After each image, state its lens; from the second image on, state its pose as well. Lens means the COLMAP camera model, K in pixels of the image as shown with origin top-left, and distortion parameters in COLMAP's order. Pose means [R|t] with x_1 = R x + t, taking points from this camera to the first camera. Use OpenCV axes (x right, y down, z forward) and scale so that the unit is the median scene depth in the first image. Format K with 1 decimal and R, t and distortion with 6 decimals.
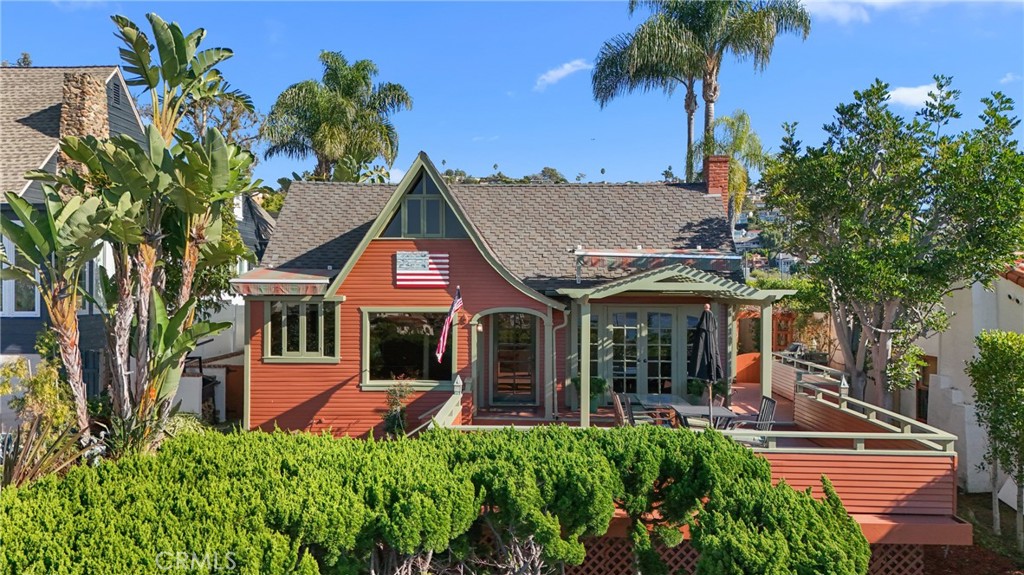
lens RADIAL K [[711.0, 0, 513.4], [0, 711.0, 278.9], [0, 0, 1]] dist [0.066432, -0.000020]
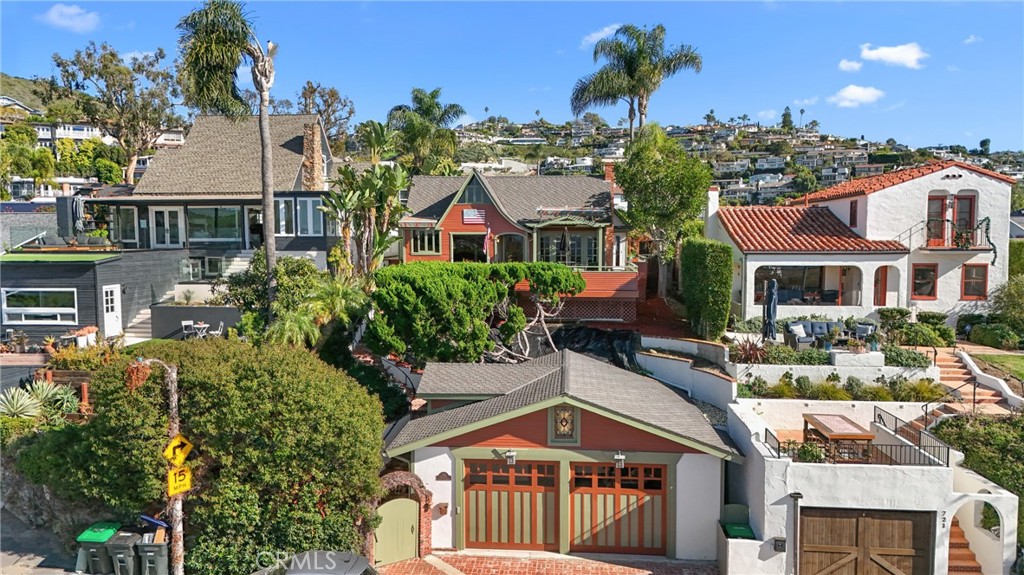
lens RADIAL K [[711.0, 0, 517.0], [0, 711.0, 292.4], [0, 0, 1]] dist [0.066432, -0.000020]
pose [[0.998376, -0.001102, -0.056951, 0.146727], [0.006452, 0.995567, 0.093836, 0.016458], [0.056595, -0.094051, 0.993957, -1.346506]]
